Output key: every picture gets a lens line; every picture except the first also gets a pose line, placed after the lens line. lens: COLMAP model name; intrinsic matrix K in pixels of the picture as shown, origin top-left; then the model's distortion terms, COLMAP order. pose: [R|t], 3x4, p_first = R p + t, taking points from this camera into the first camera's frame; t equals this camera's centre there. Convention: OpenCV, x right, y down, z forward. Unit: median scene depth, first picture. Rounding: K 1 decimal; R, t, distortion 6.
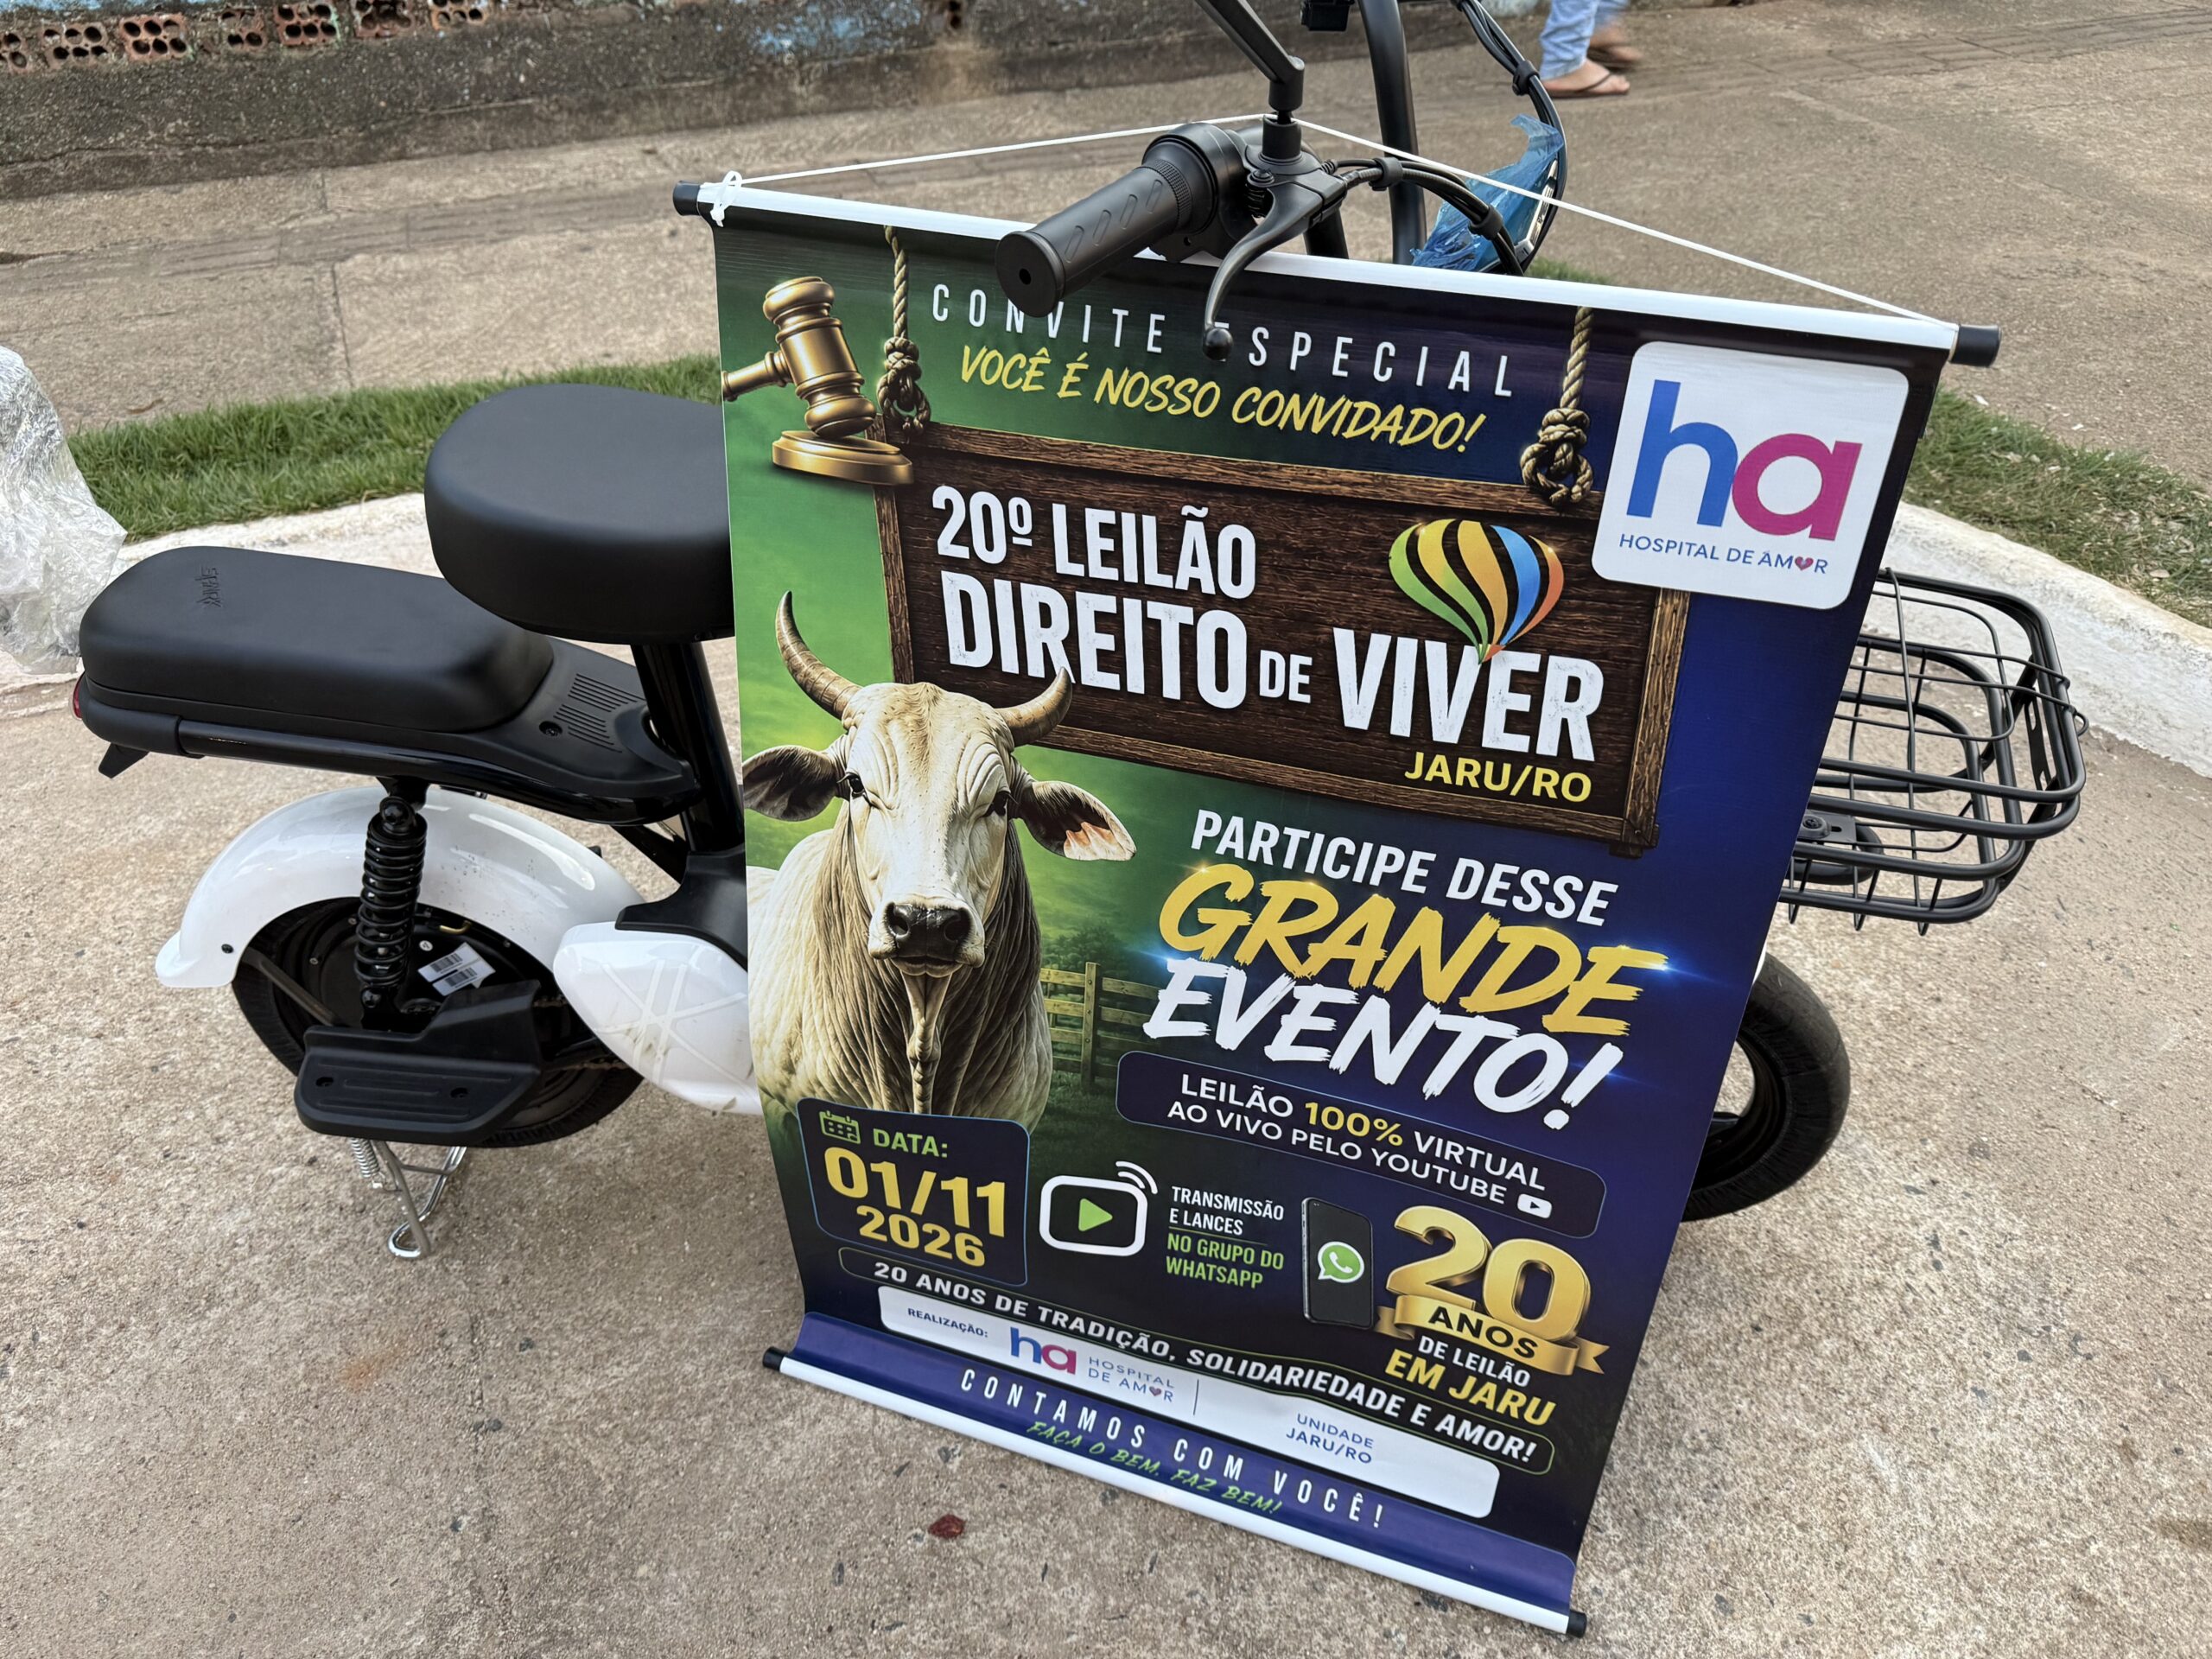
lens RADIAL K [[1623.8, 0, 1106.0], [0, 1623.8, 829.5], [0, 0, 1]] dist [0.094686, -0.083228]
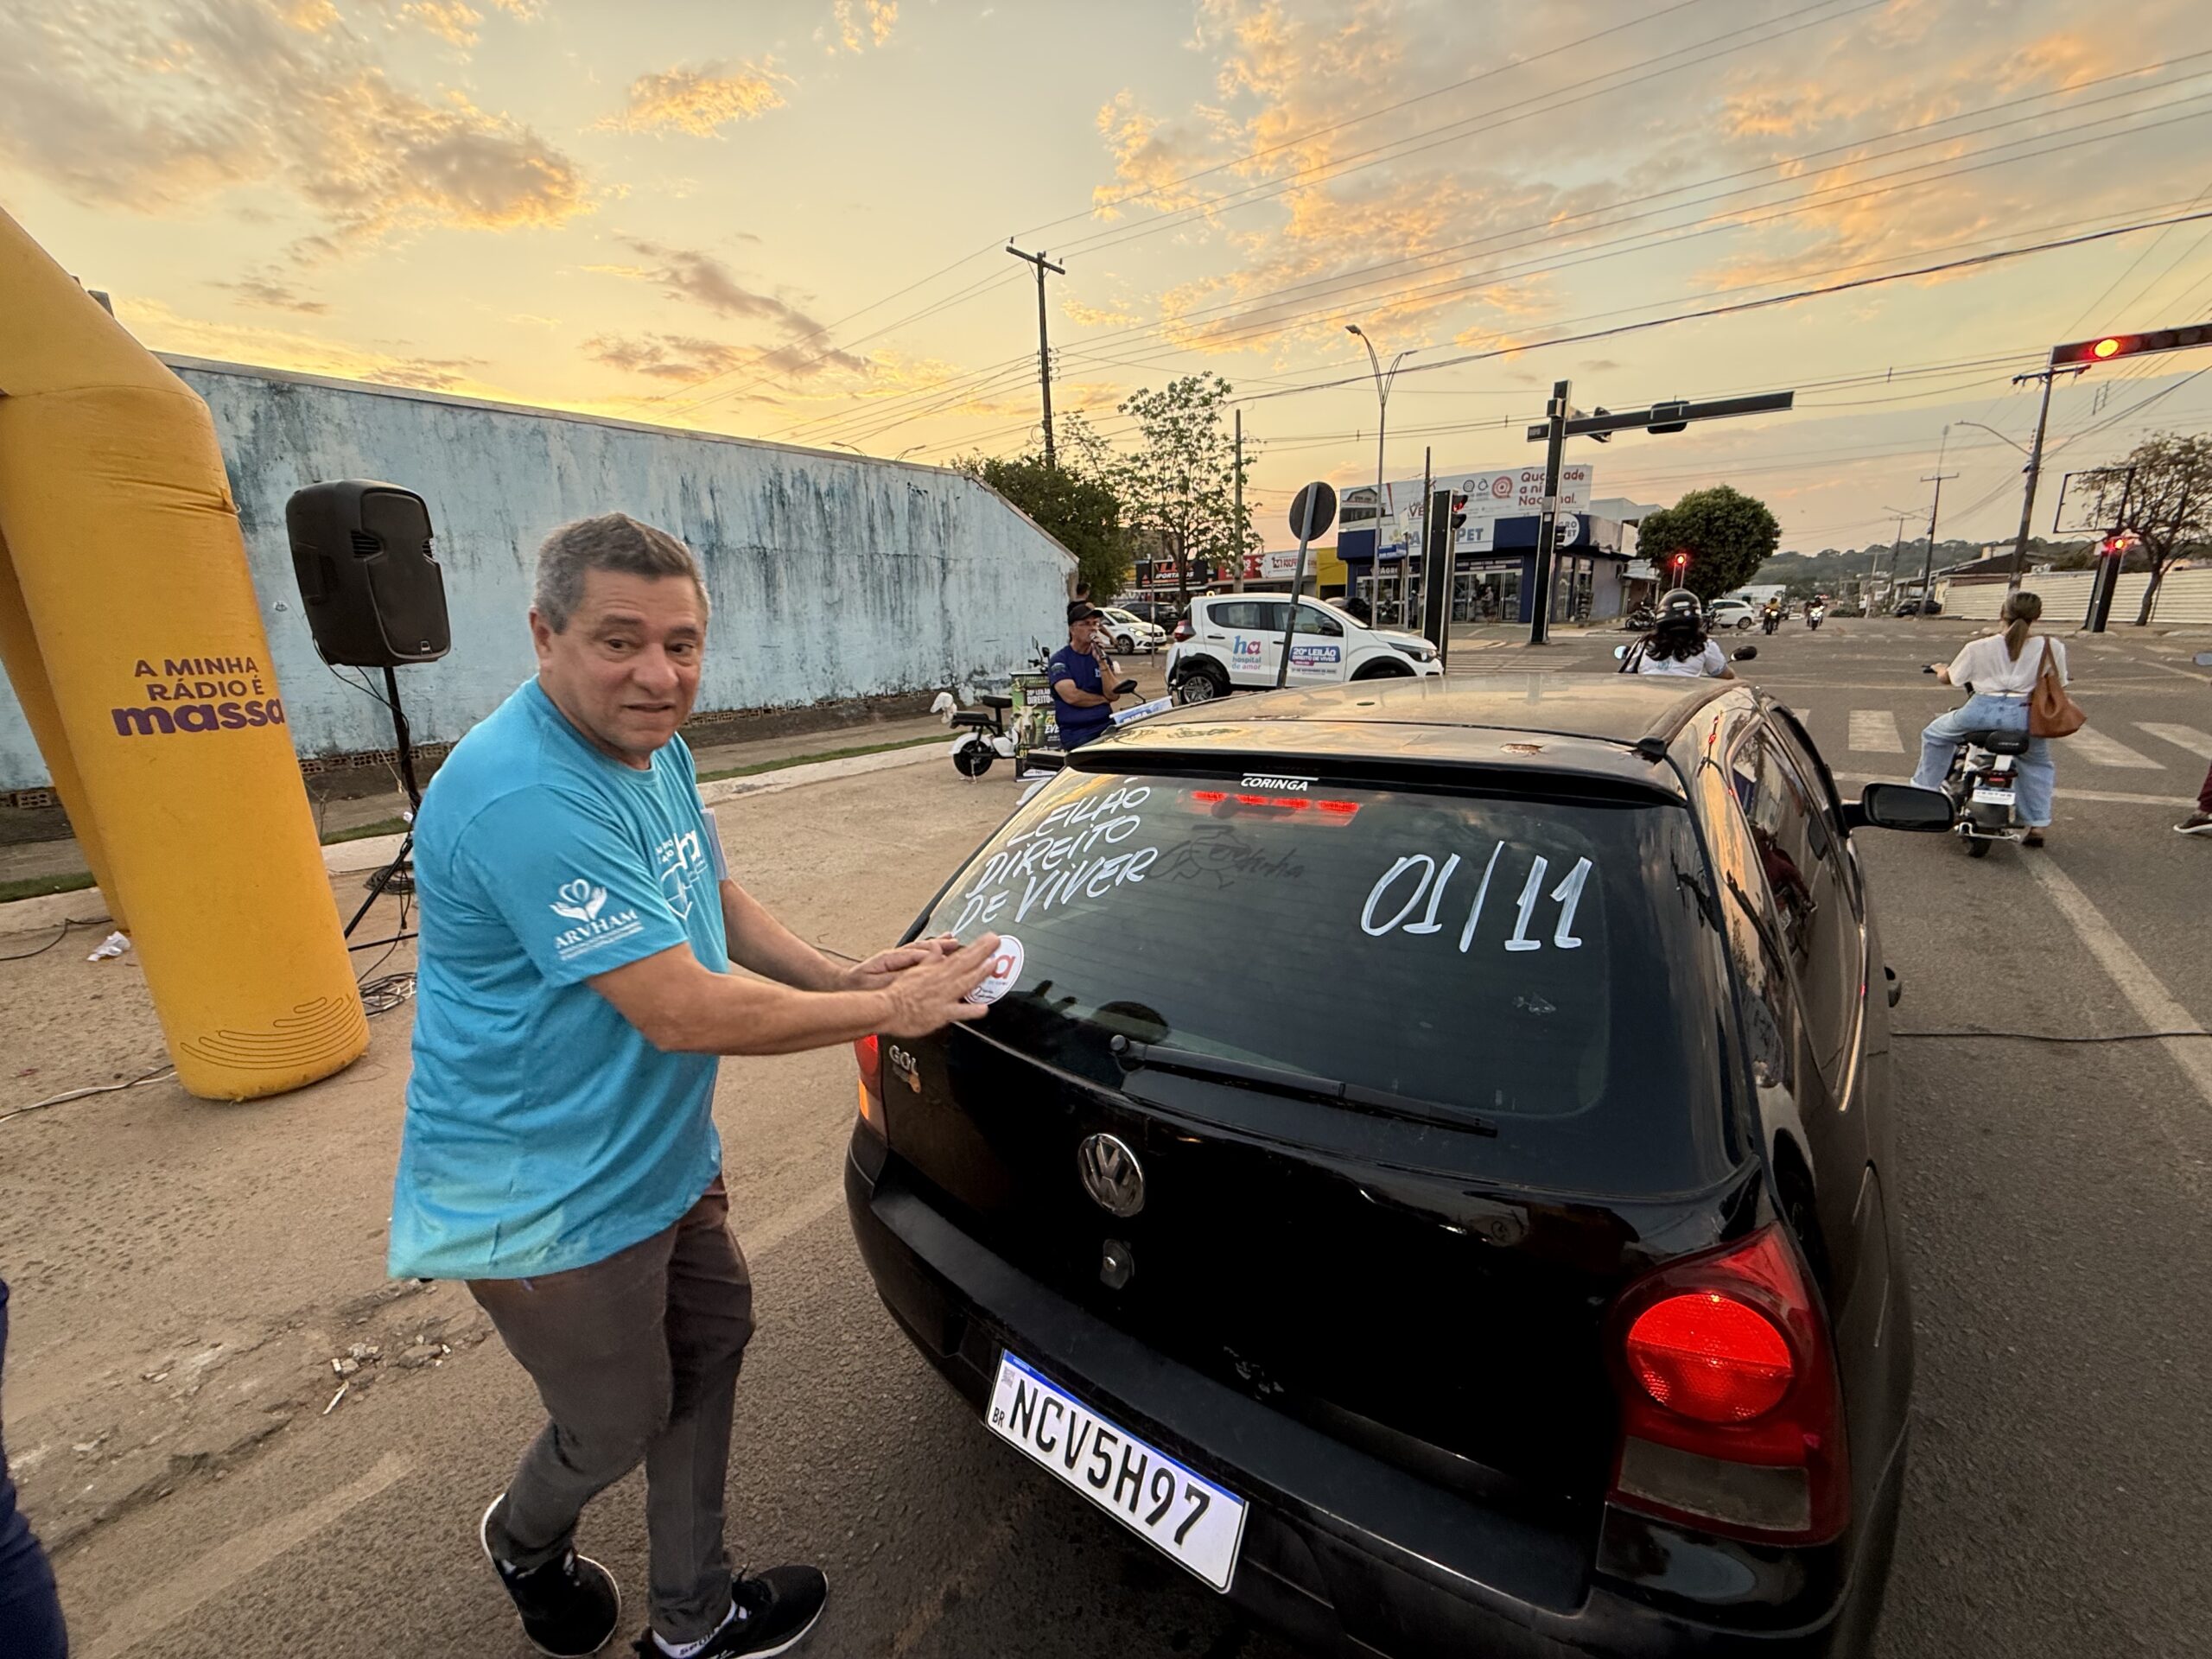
lens RADIAL K [[904.1, 0, 1117.0], [0, 904.1, 831.6], [0, 0, 1]] dist [0.002993, 0.000475]
pose [[0.856407, -0.131265, 0.499337, -3.357630], [0.315825, 0.898280, -0.305529, 3.386933], [-0.408439, 0.419360, 0.810749, -4.984069]]
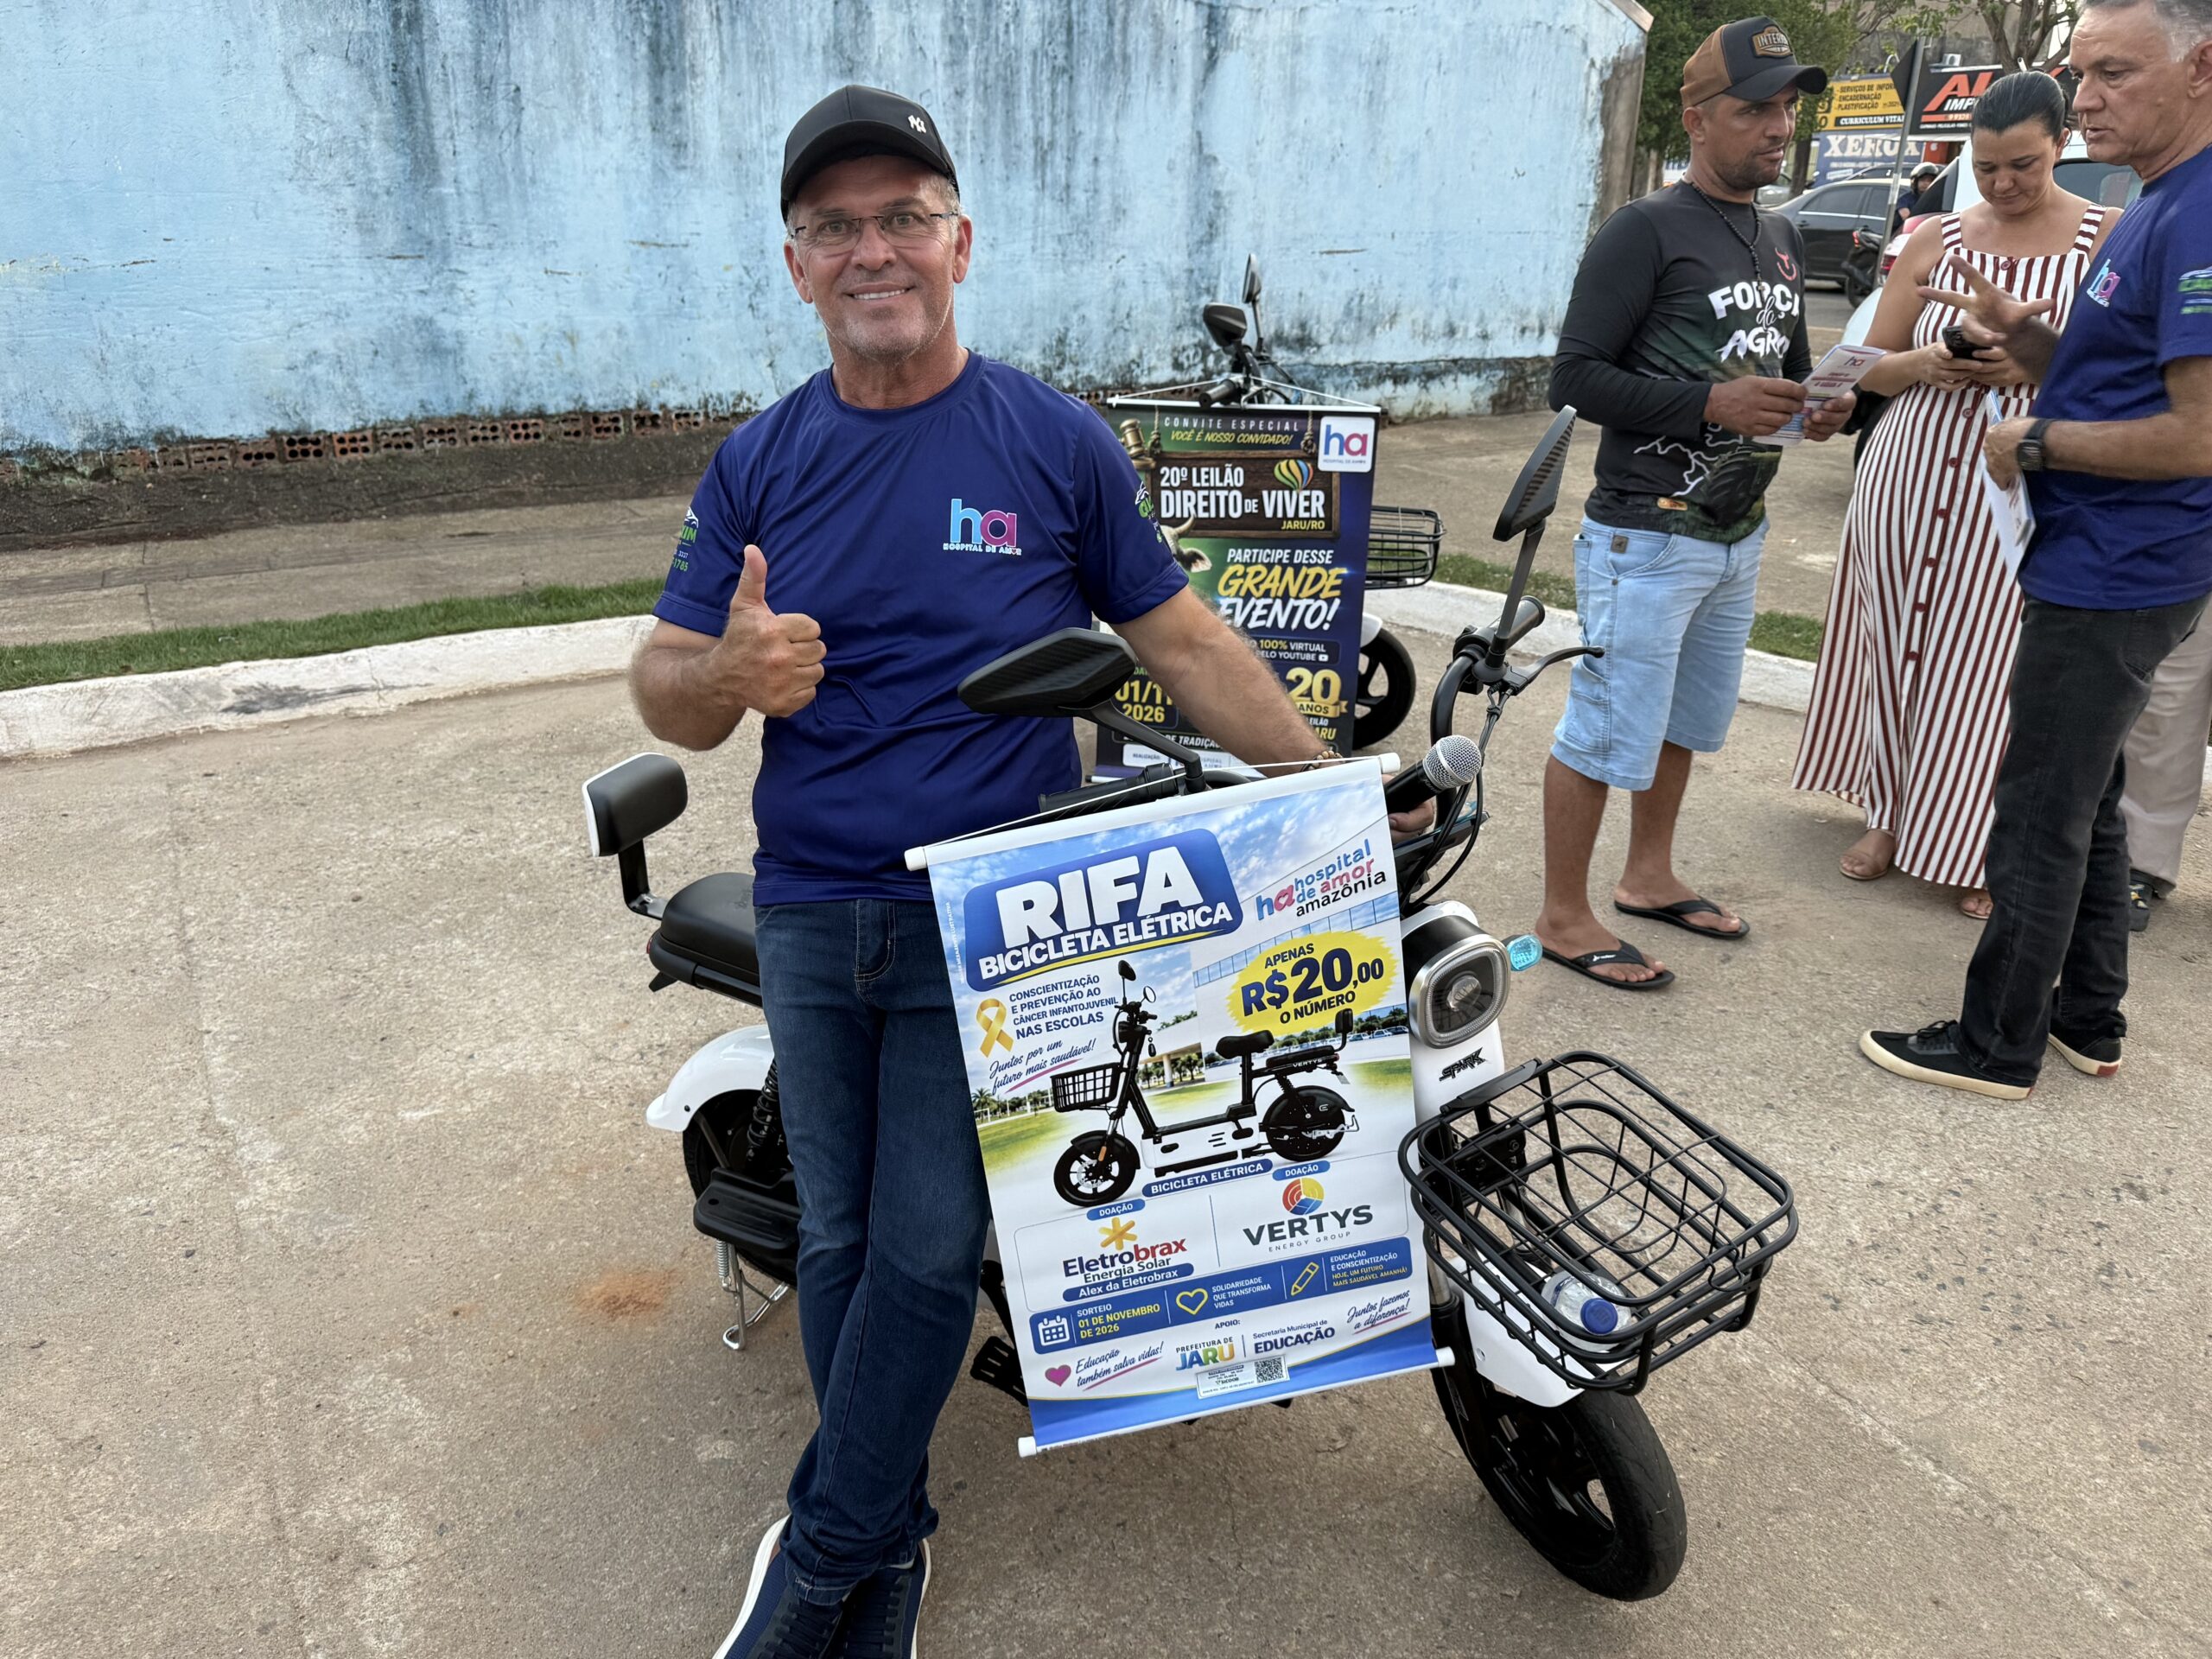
lens RADIAL K [[1718.4, 0, 1139.5], [0, 1718.4, 839.2], [0, 0, 1]] dist [0.128613, -0.228583]
pose [[0.985561, -0.039499, 0.164648, -0.847407], [0.081307, 0.963362, -0.255583, 1.666341], [-0.148521, 0.265280, 0.952664, -2.670301]]
